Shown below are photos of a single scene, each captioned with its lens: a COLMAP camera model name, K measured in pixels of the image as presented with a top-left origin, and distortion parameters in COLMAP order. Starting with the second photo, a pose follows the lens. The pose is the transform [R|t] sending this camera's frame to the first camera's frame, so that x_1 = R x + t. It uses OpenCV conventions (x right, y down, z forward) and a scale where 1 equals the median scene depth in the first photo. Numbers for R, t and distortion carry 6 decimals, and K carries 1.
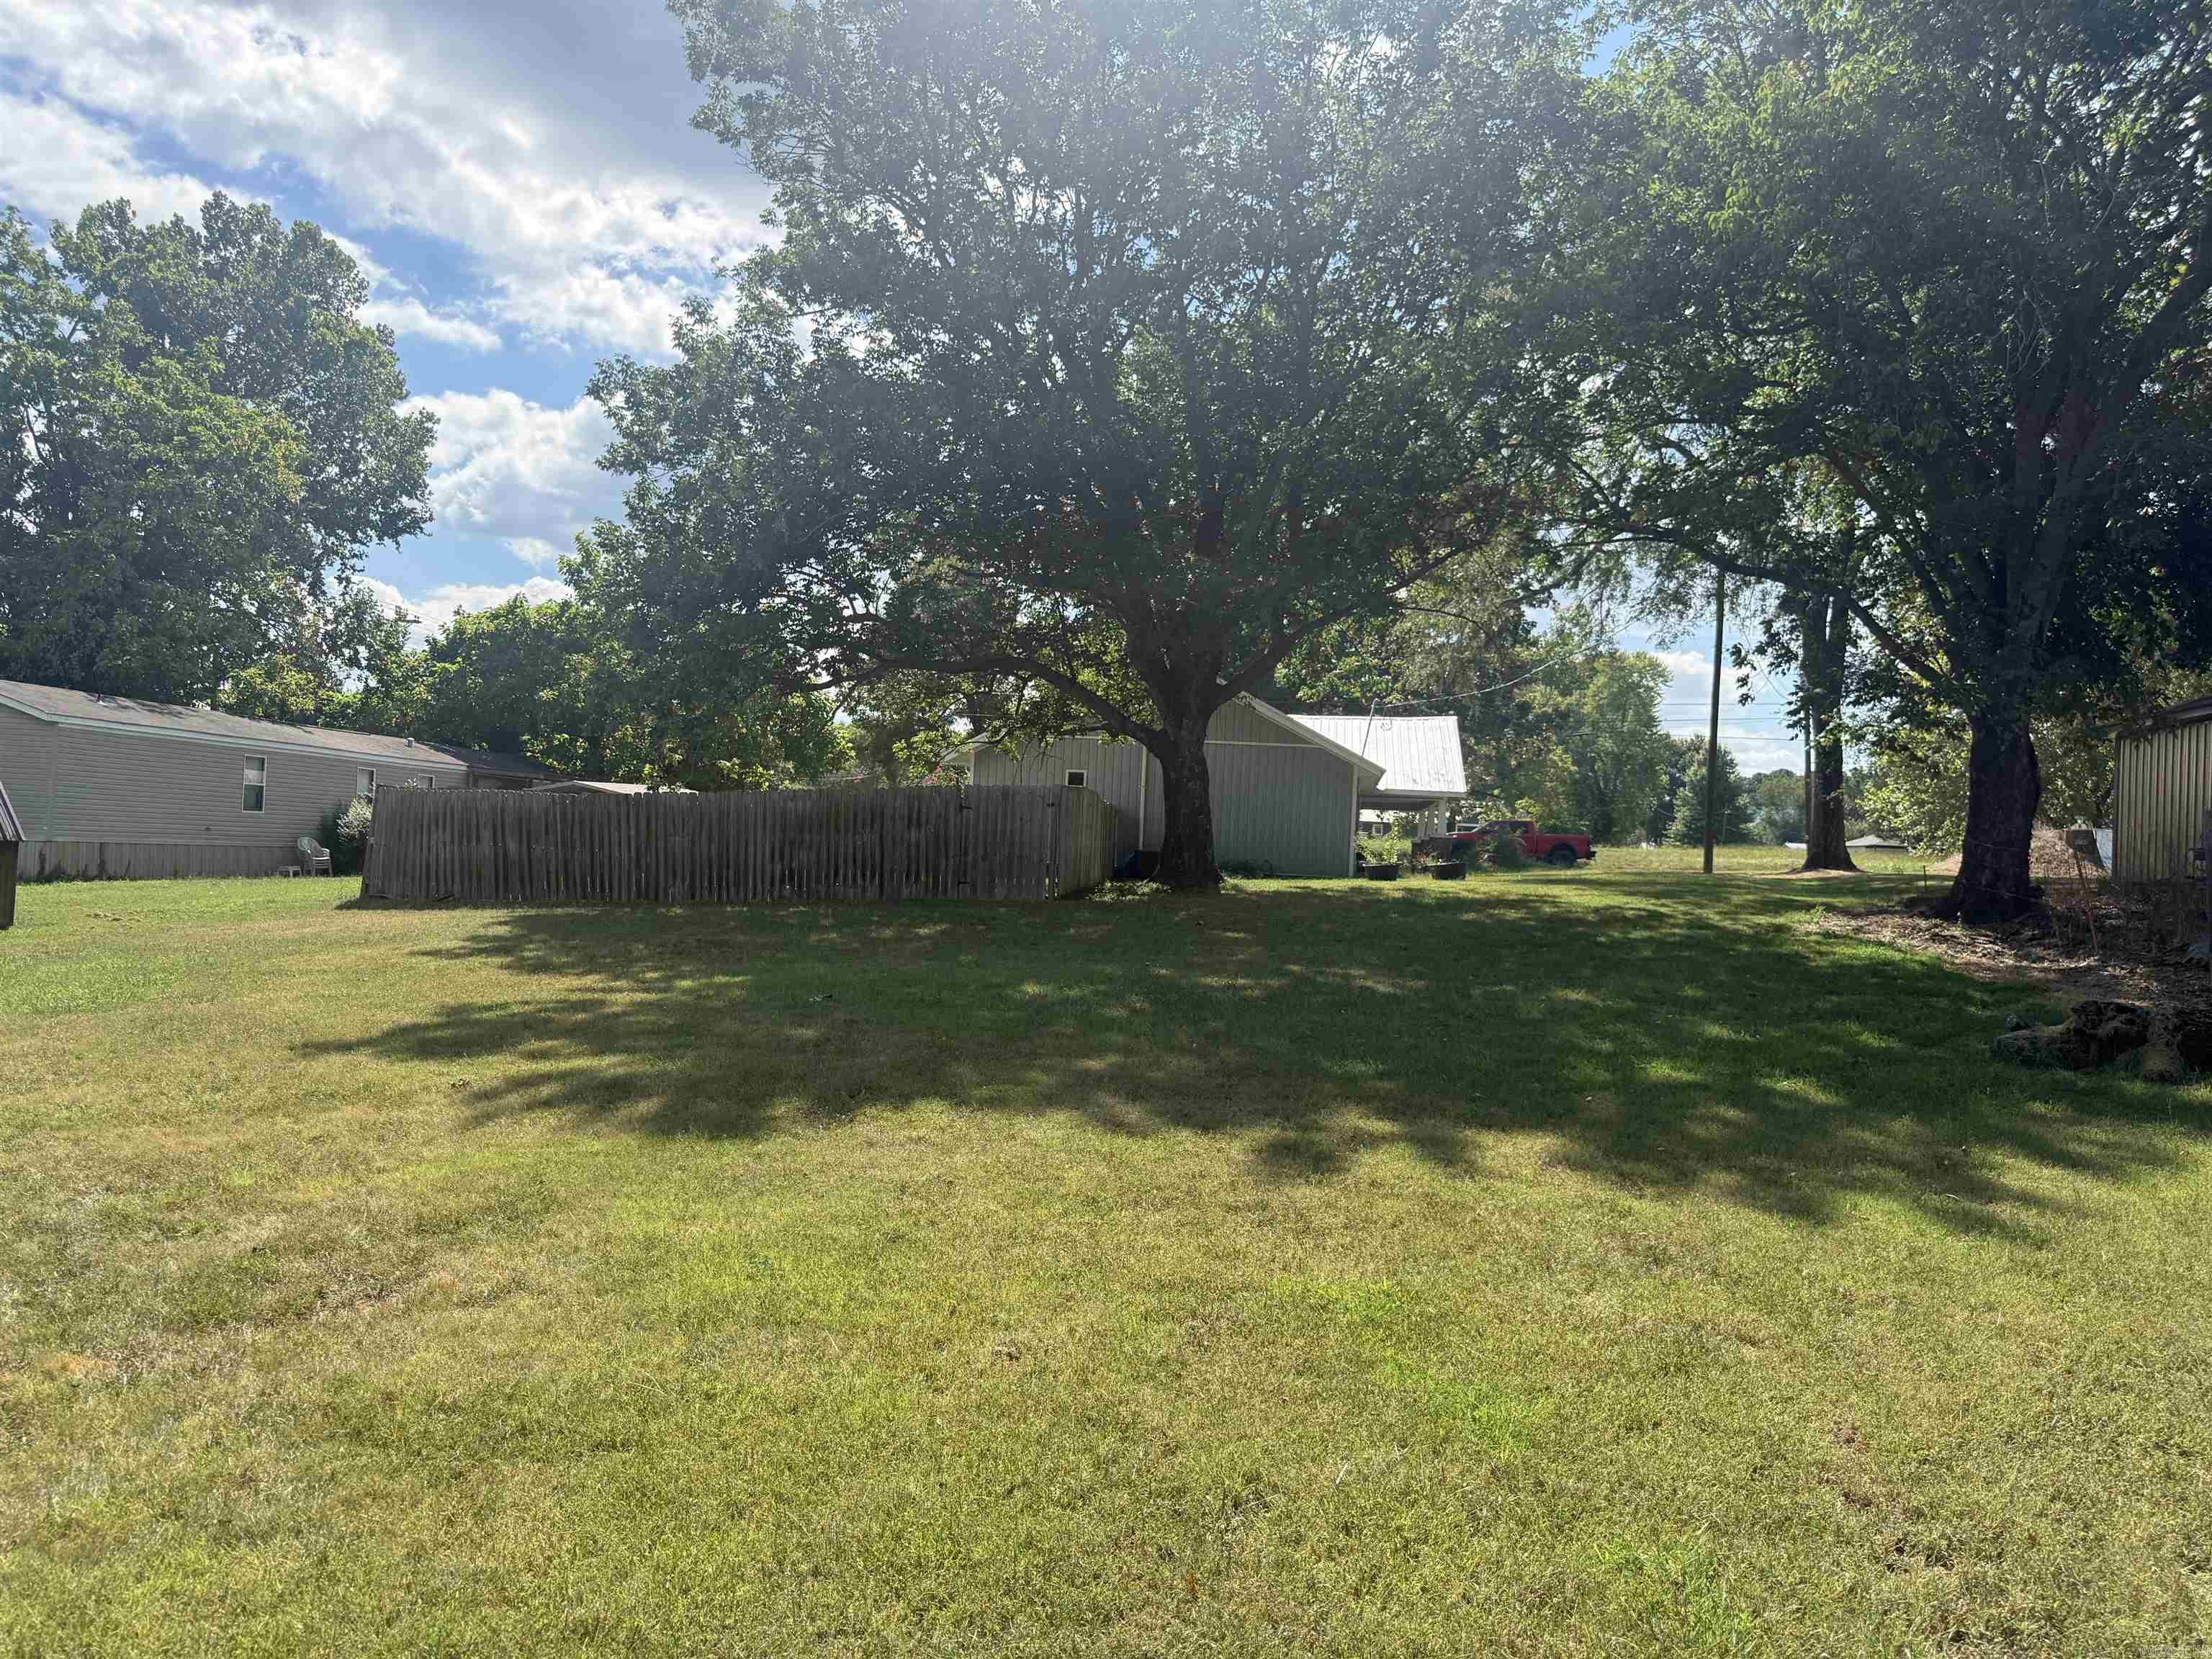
lens RADIAL K [[1565.5, 0, 1106.0], [0, 1565.5, 829.5], [0, 0, 1]] dist [-0.019428, -0.000188]
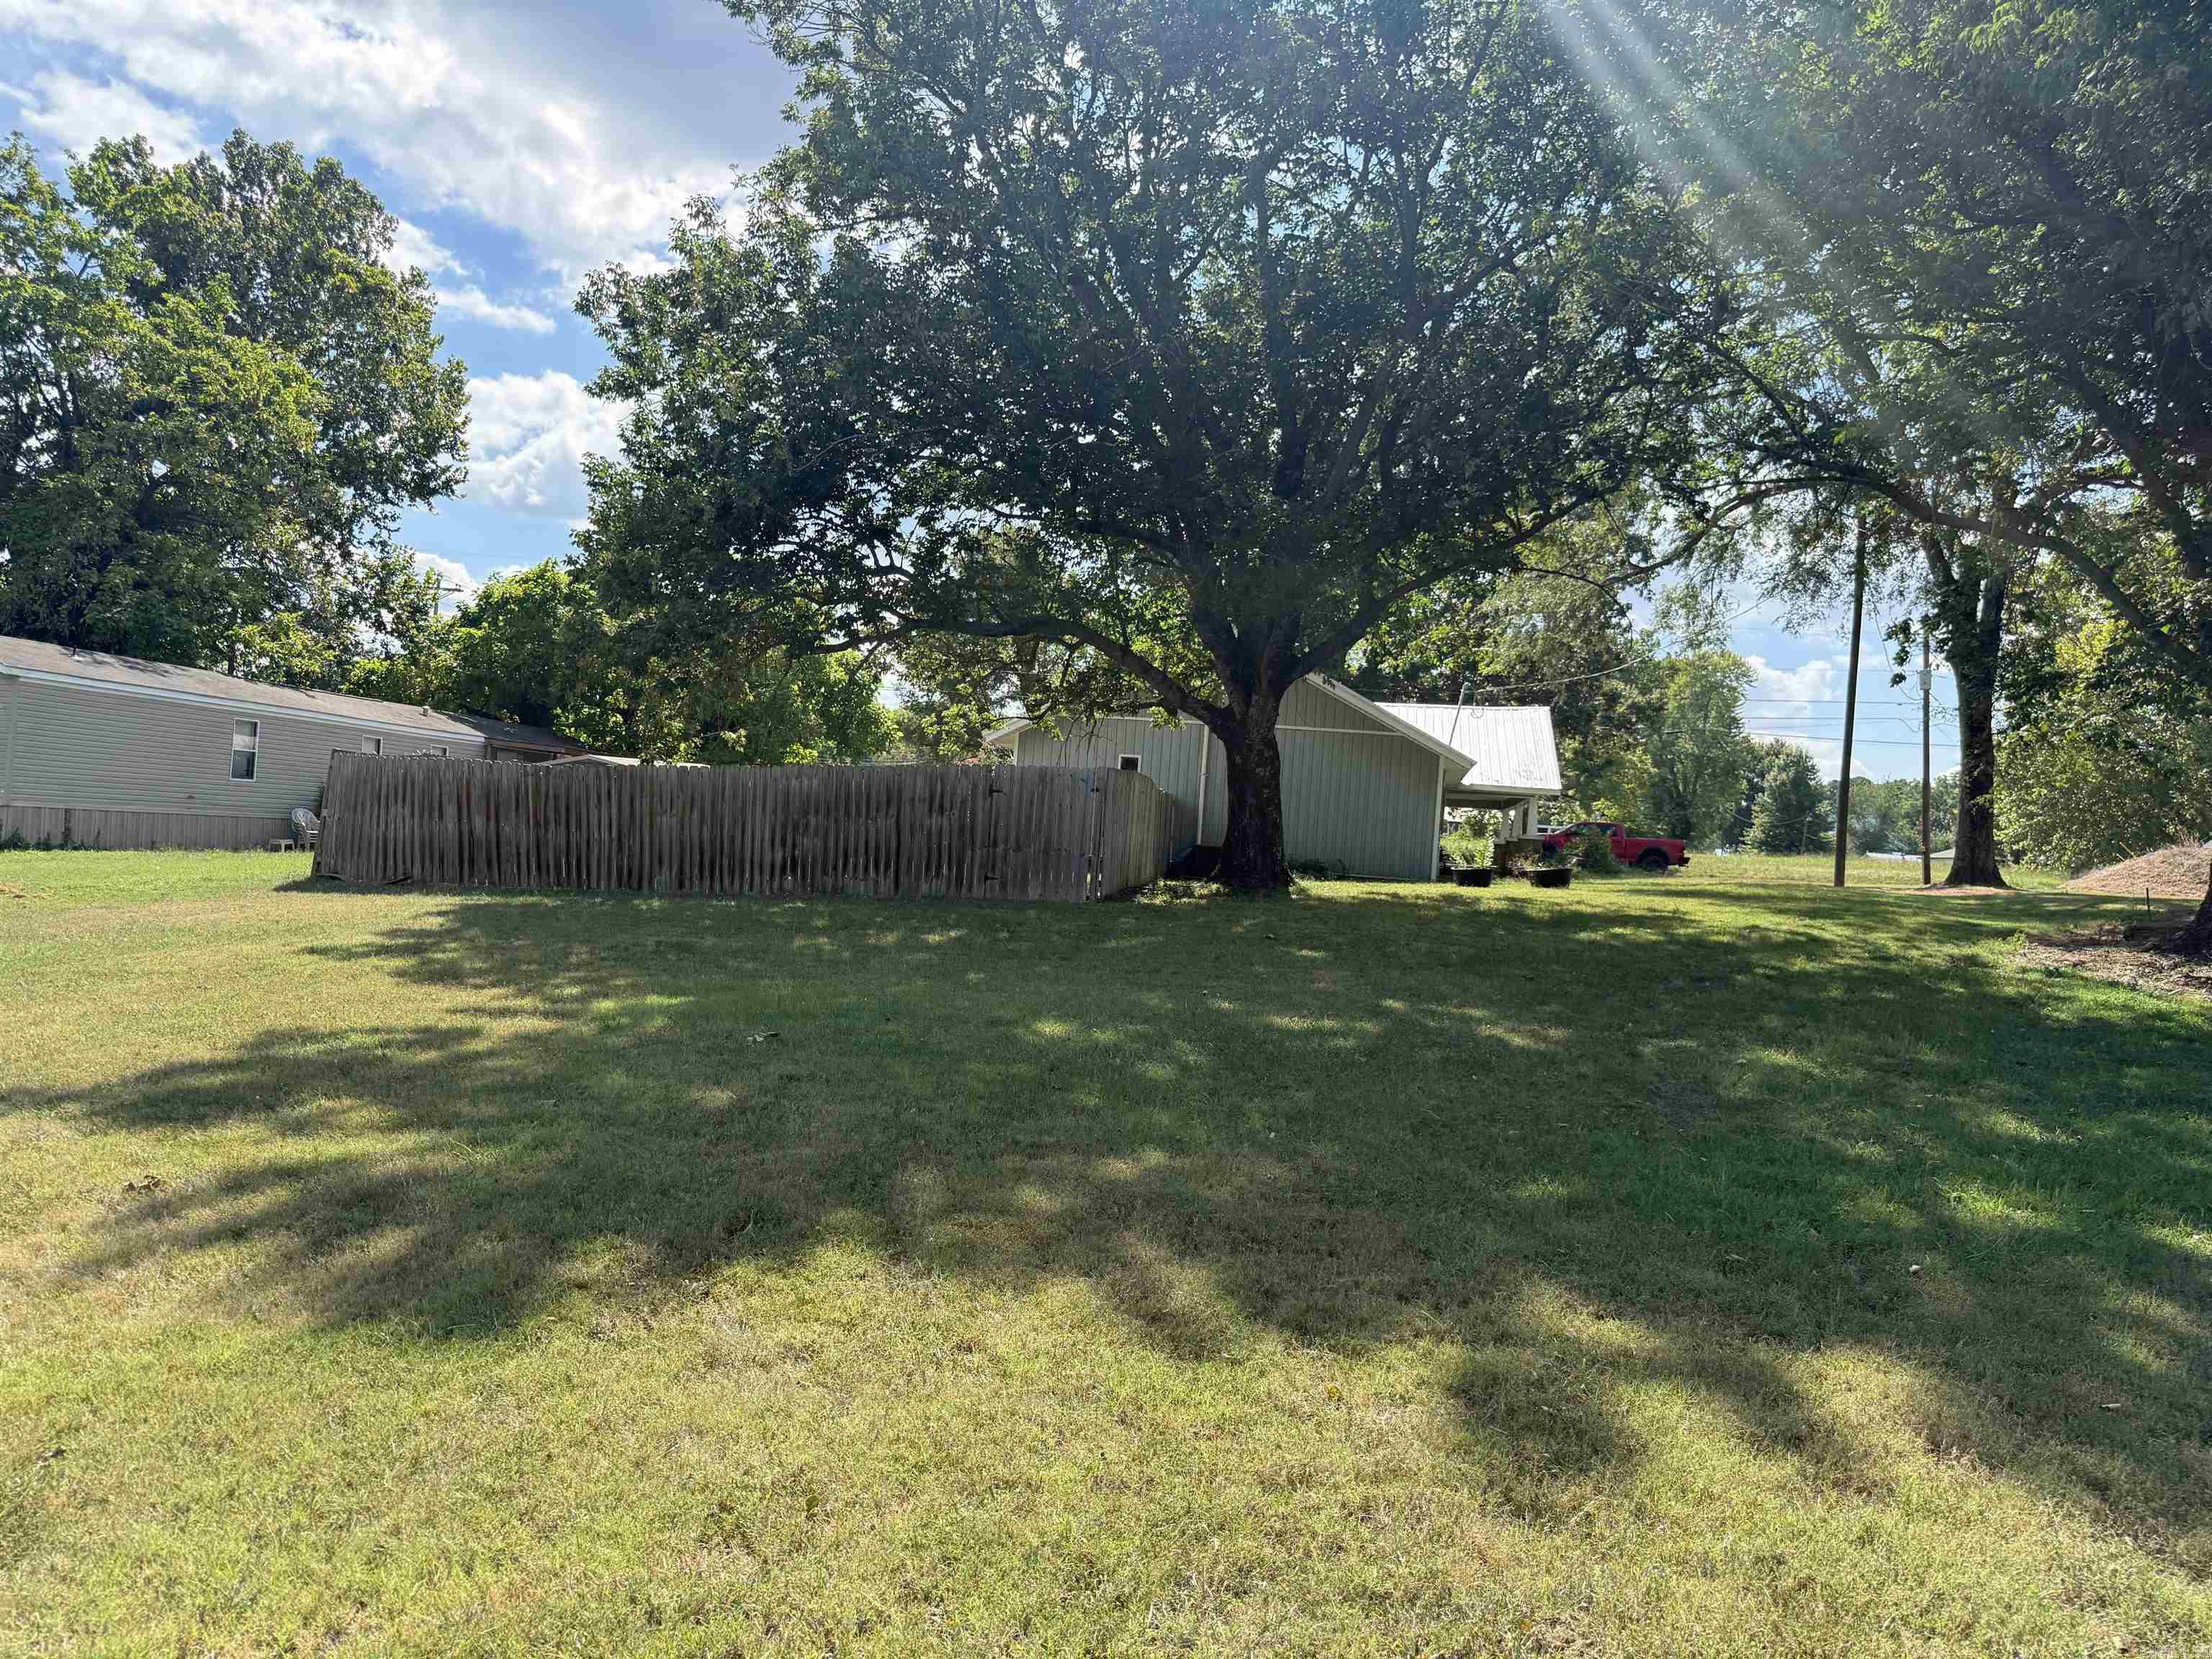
lens RADIAL K [[1556.8, 0, 1101.6], [0, 1556.8, 791.7], [0, 0, 1]] dist [0.025350, 0.000534]
pose [[0.998899, 0.023890, -0.040374, 0.002255], [-0.024642, 0.999530, -0.018245, 0.000558], [0.039919, 0.019219, 0.999018, 0.123633]]
